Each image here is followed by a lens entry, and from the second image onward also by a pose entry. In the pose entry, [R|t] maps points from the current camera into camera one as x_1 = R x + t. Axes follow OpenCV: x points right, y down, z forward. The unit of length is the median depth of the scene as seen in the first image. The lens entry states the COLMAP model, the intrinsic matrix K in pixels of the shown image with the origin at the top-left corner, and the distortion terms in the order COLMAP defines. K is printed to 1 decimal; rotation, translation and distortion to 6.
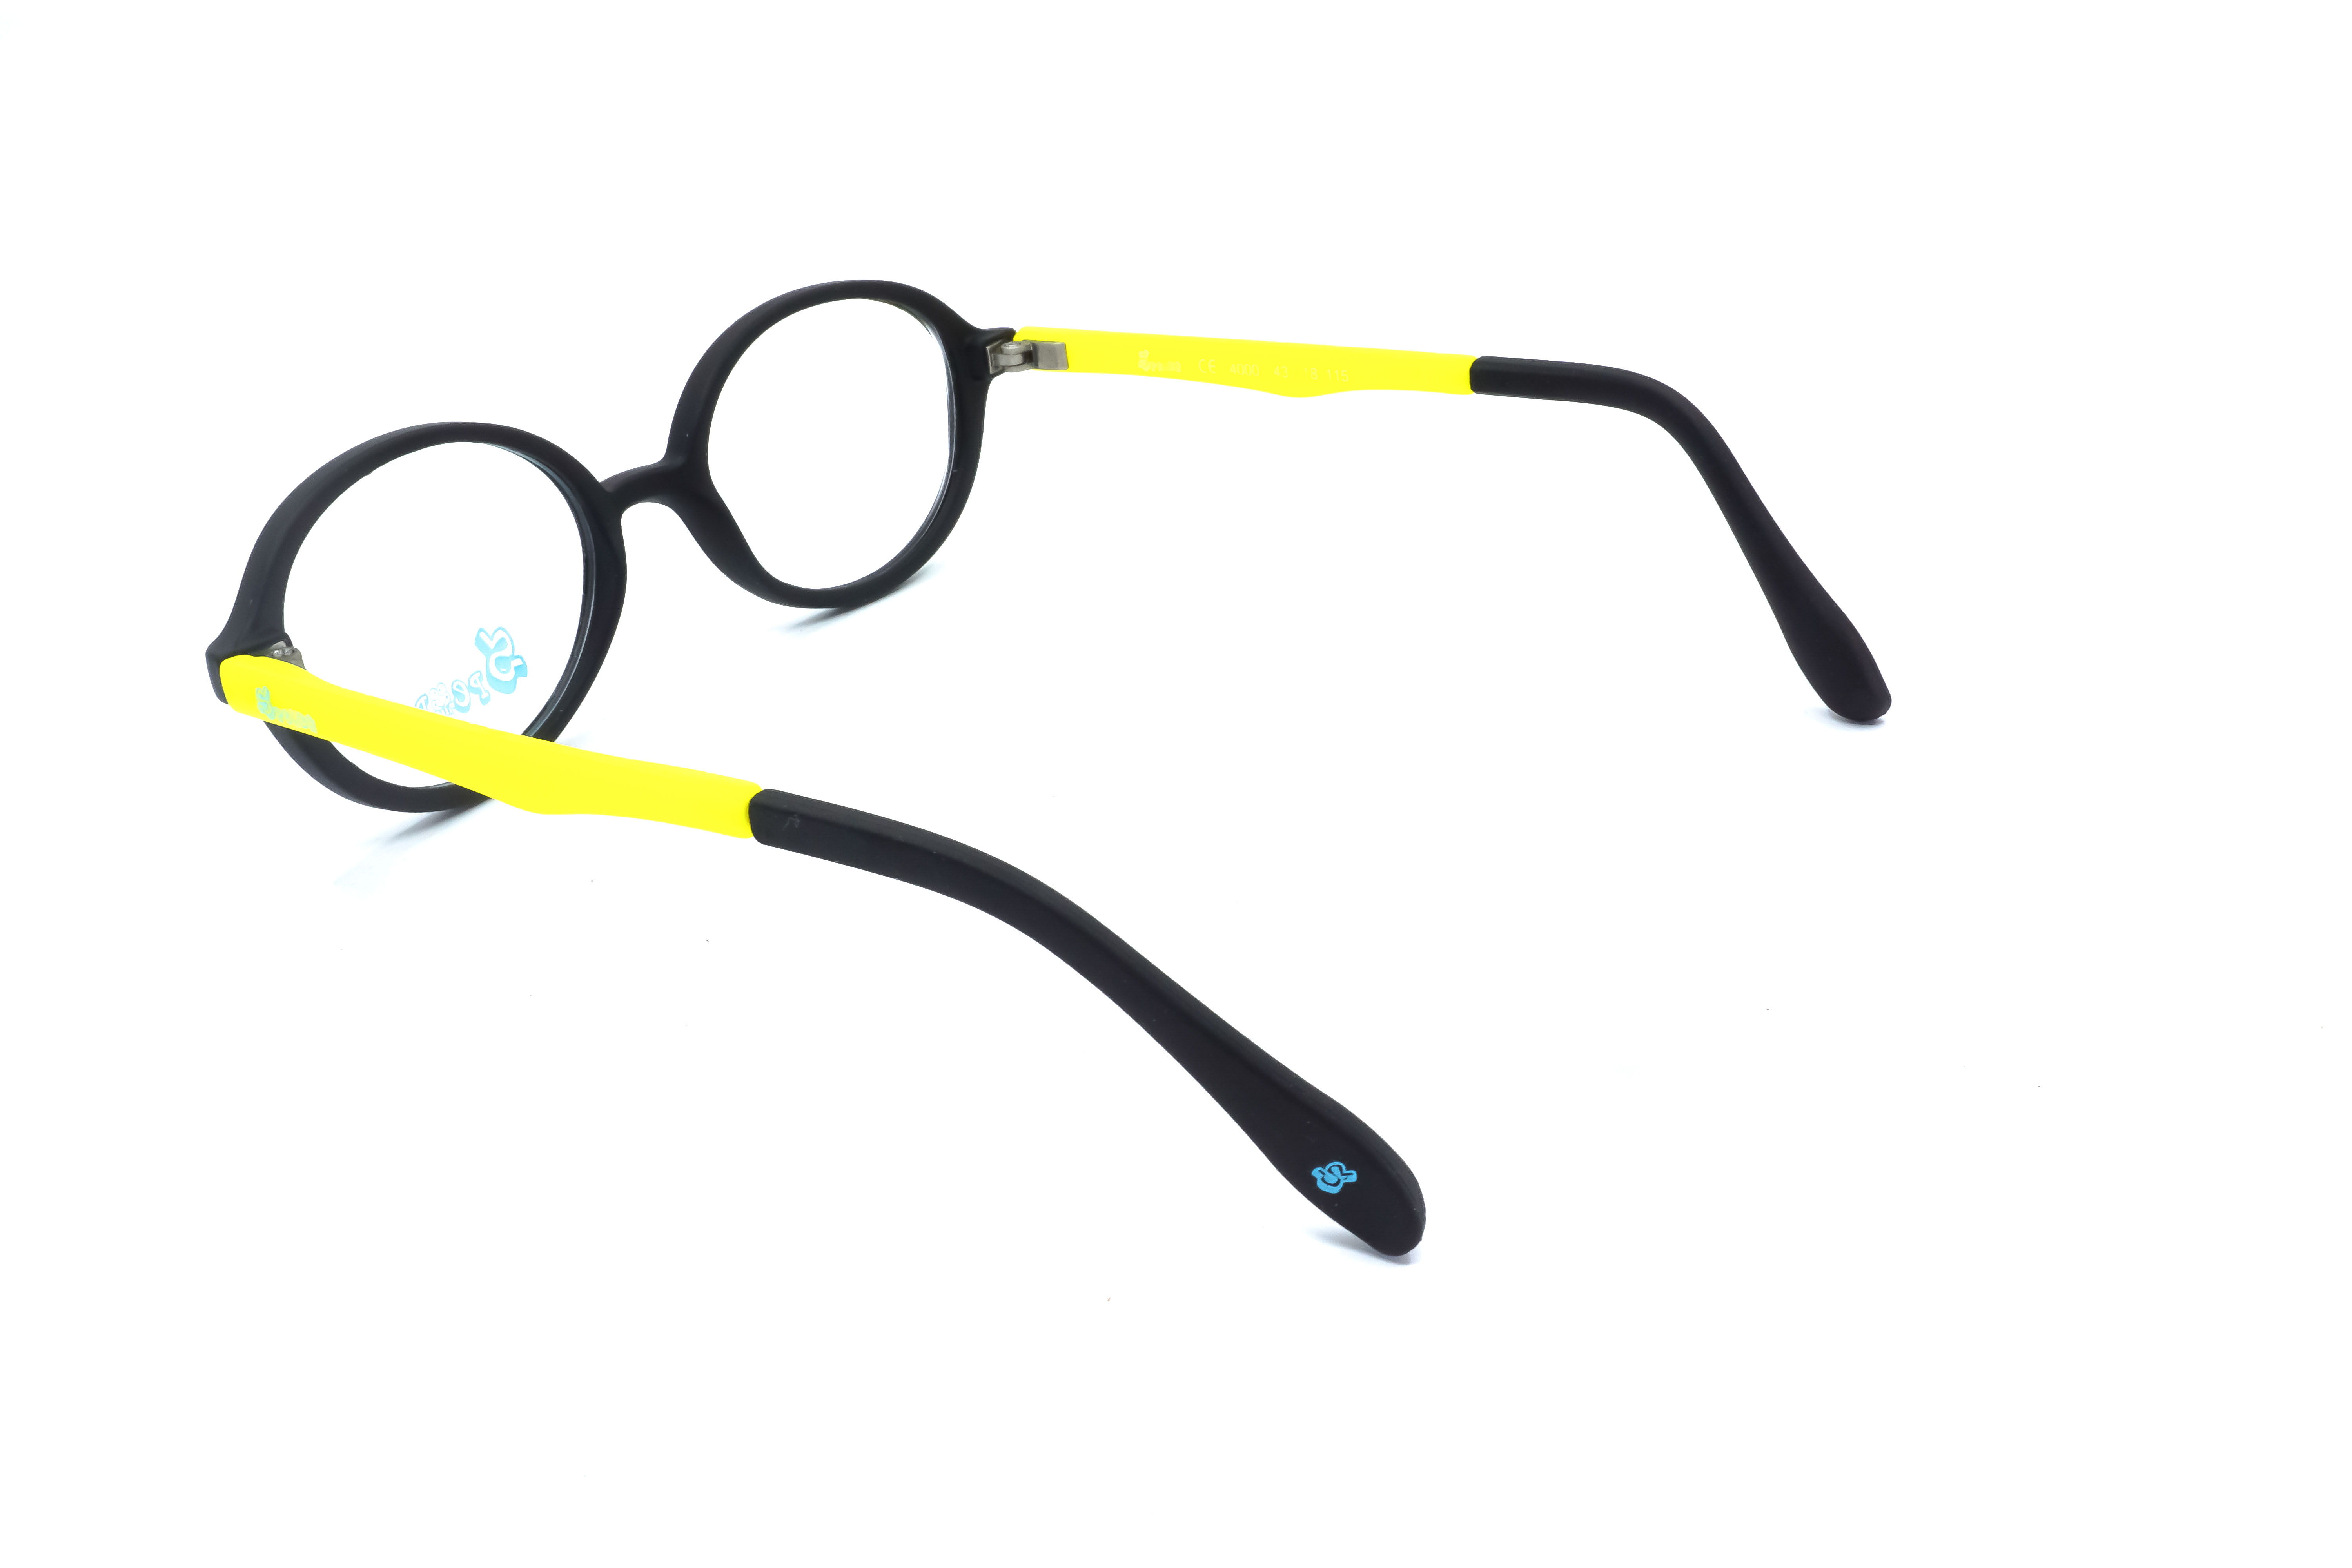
lens RADIAL K [[2504.6, 0, 1176.0], [0, 2504.6, 784.0], [0, 0, 1]] dist [0.002775, 0.007219]
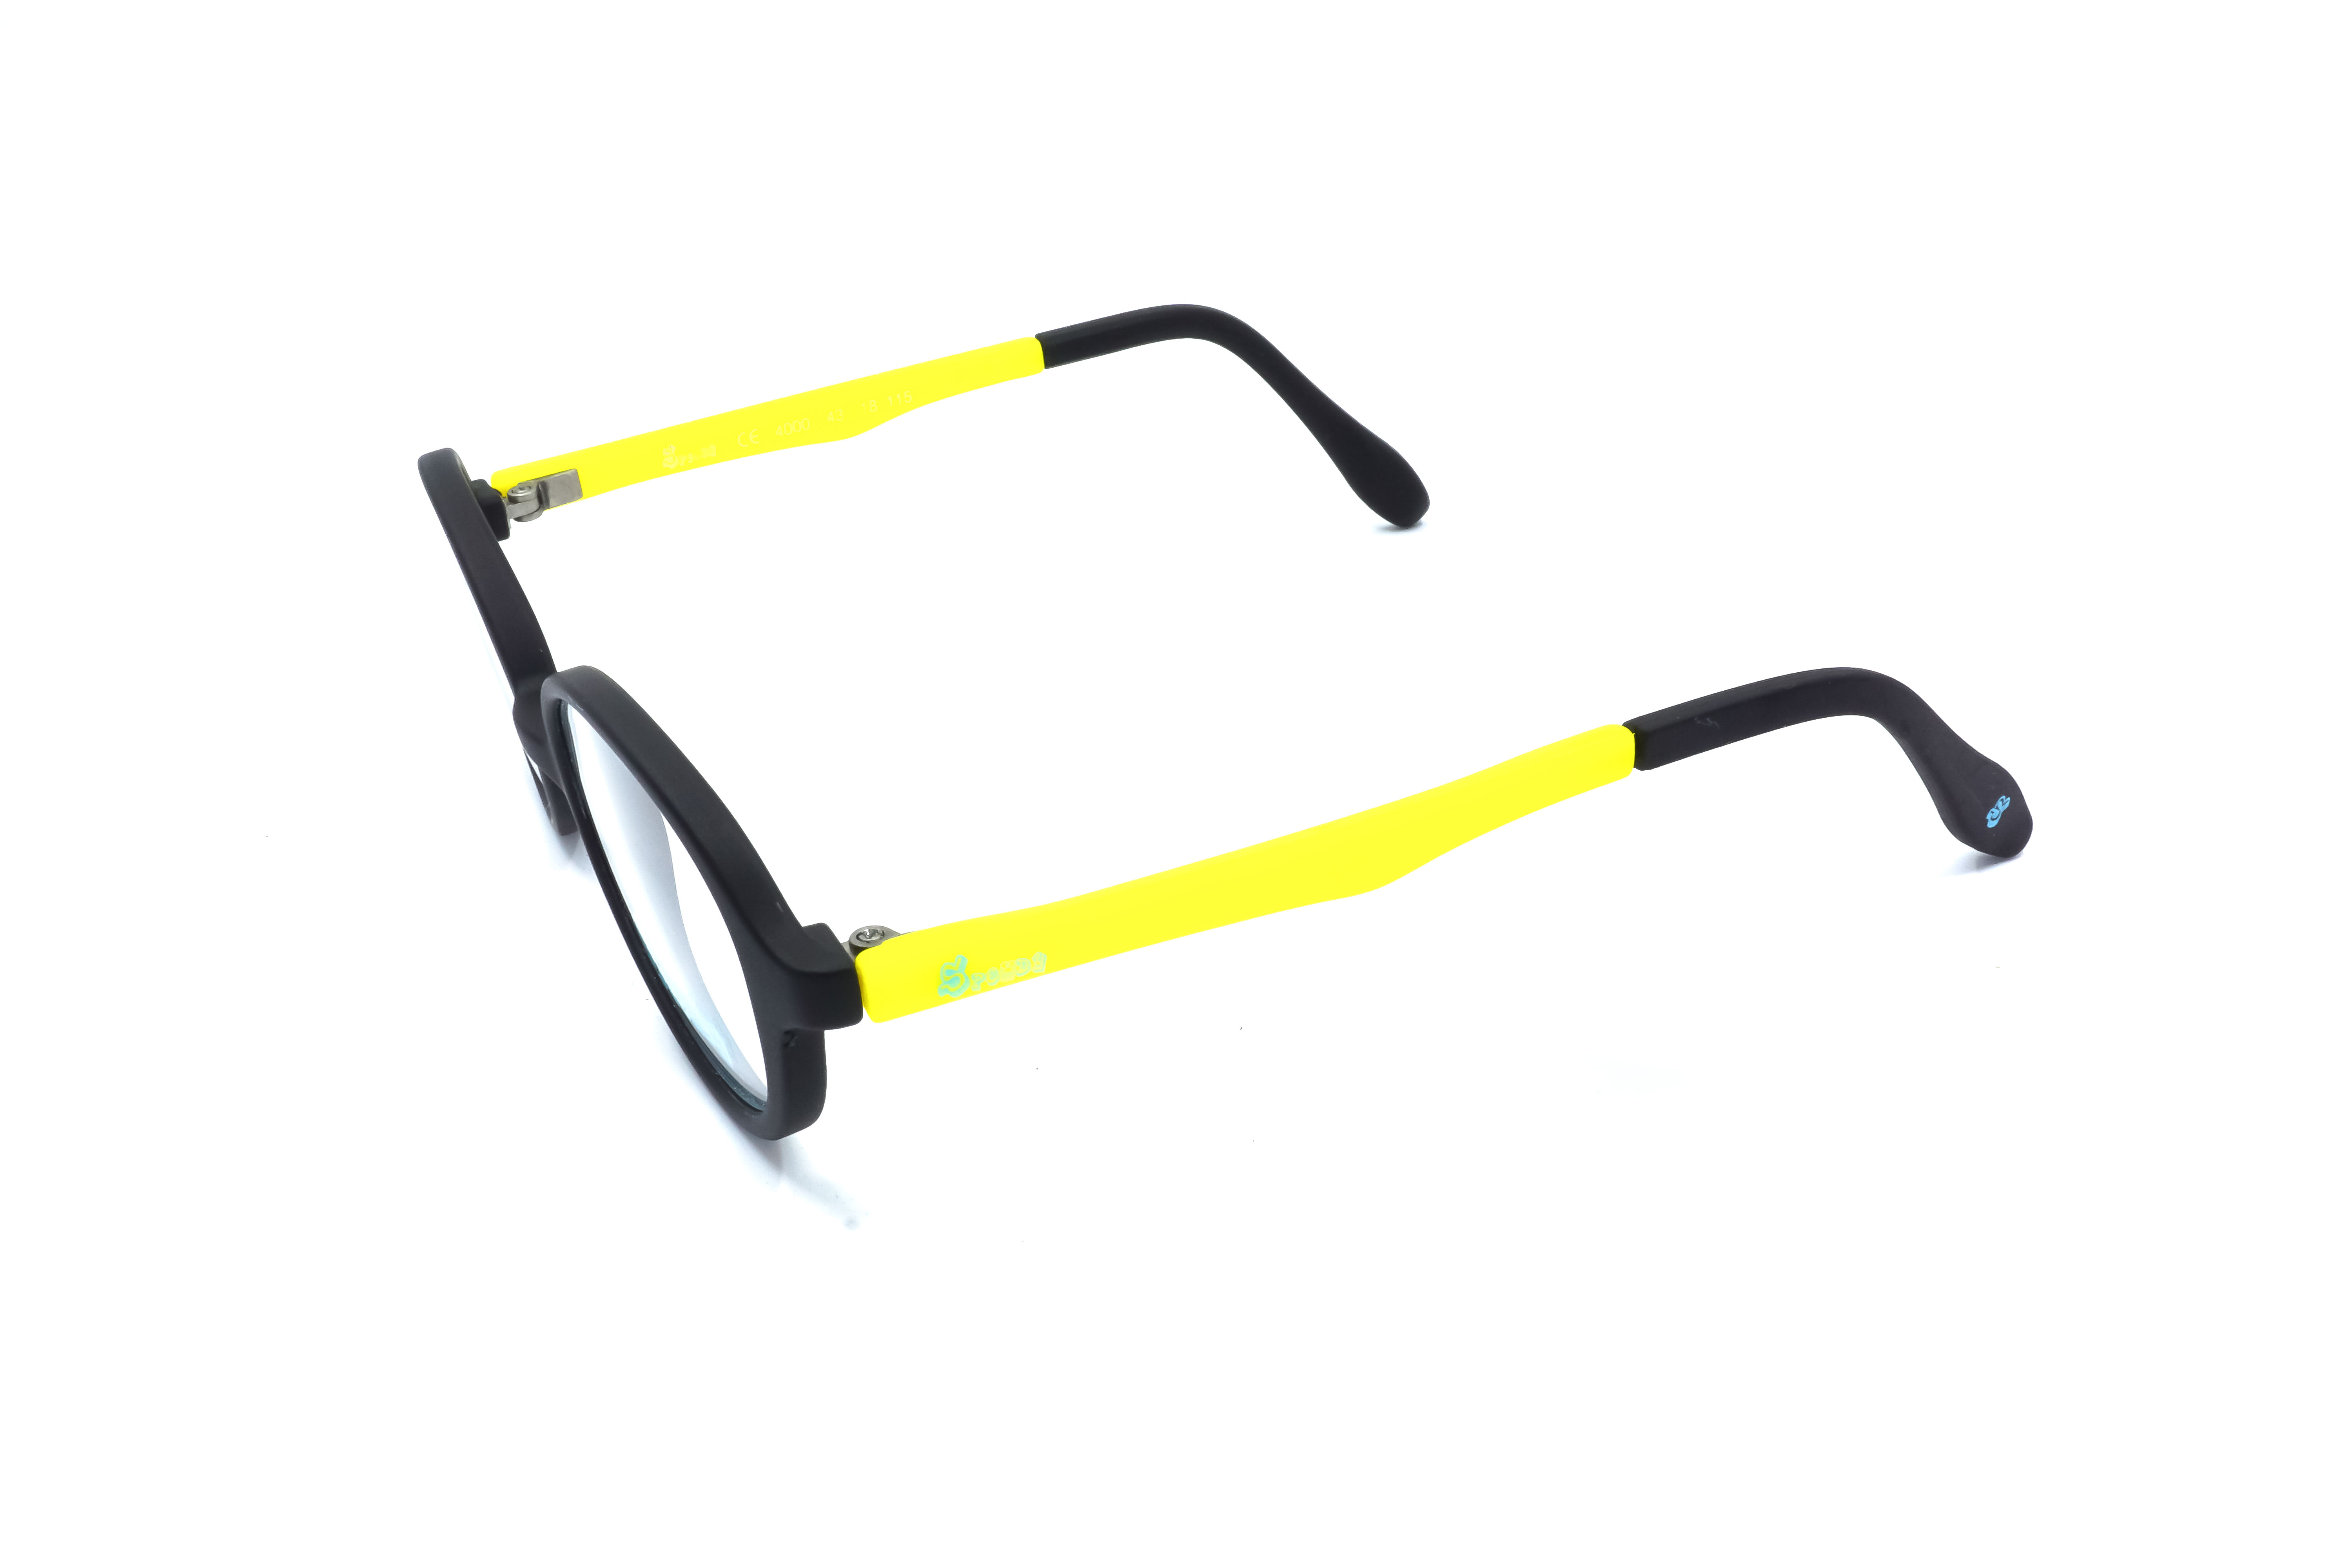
lens RADIAL K [[2504.6, 0, 1176.0], [0, 2504.6, 784.0], [0, 0, 1]] dist [0.002775, 0.007219]
pose [[0.497416, -0.369866, 0.784714, -0.760155], [0.400884, 0.900184, 0.170178, -0.159271], [-0.769330, 0.229930, 0.596040, 0.376511]]
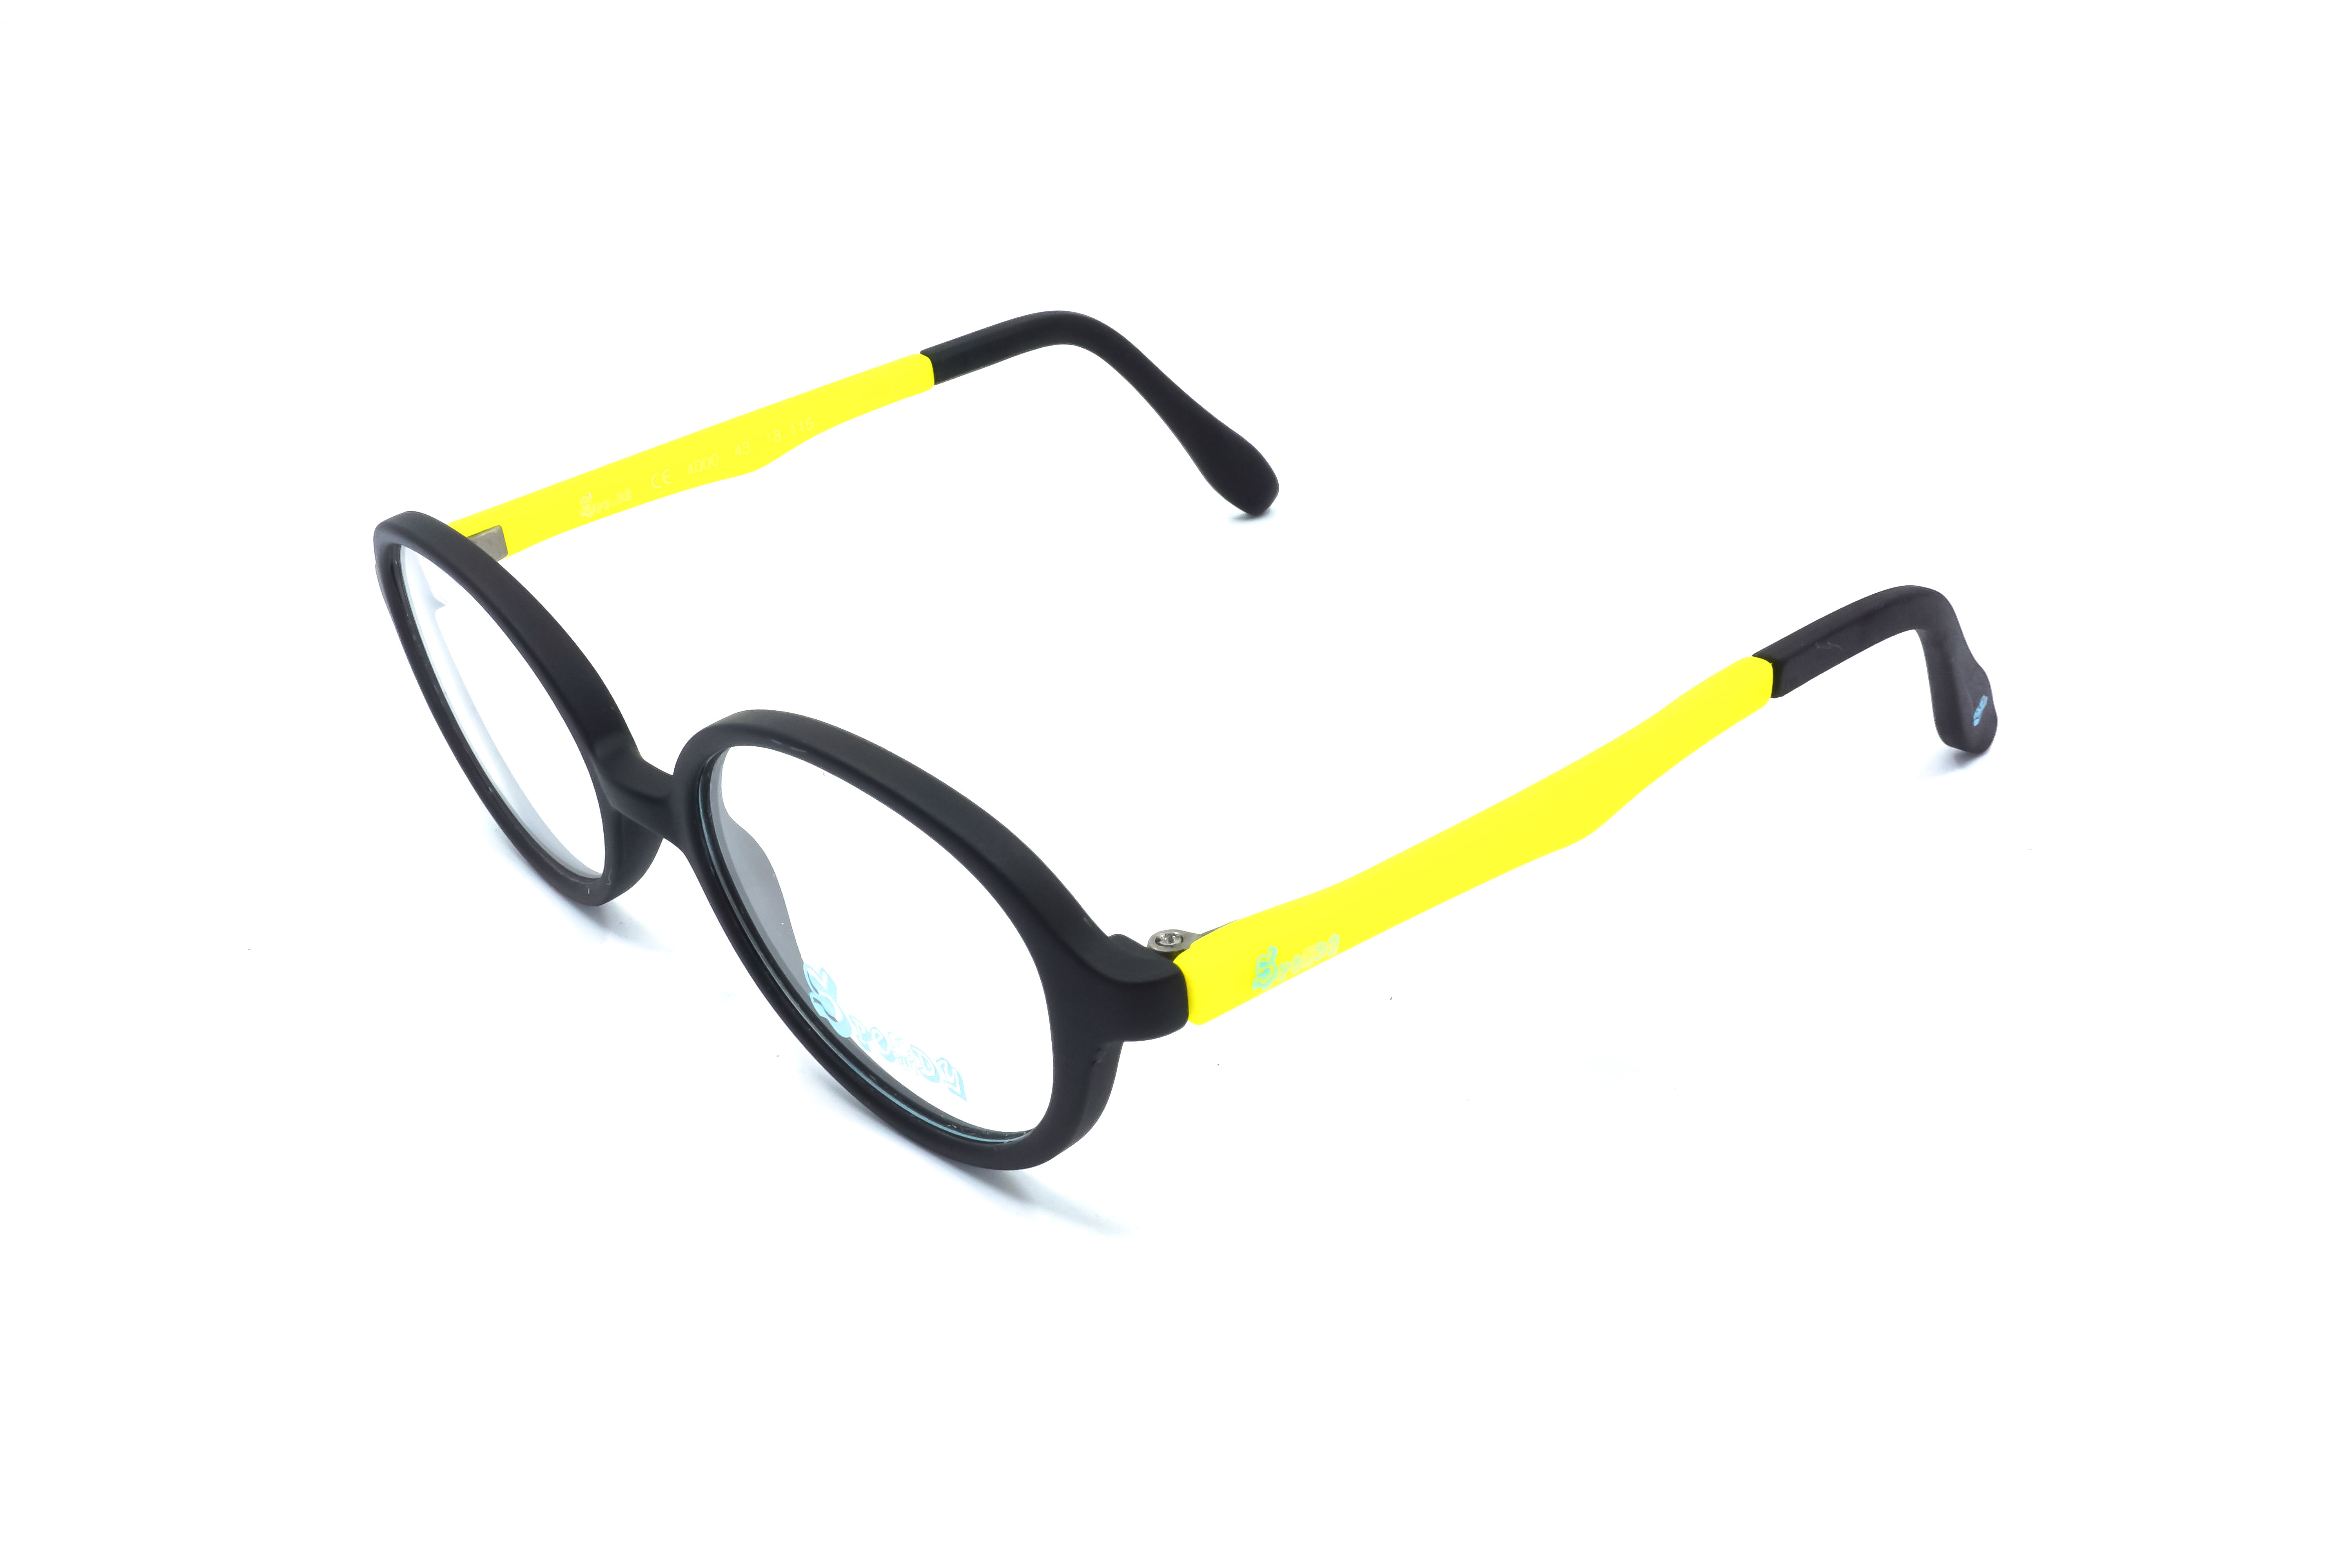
lens RADIAL K [[2504.6, 0, 1176.0], [0, 2504.6, 784.0], [0, 0, 1]] dist [0.002775, 0.007219]
pose [[0.250911, -0.406781, 0.878392, -0.853823], [0.453185, 0.851198, 0.264736, -0.249790], [-0.855375, 0.331649, 0.397922, 0.565509]]
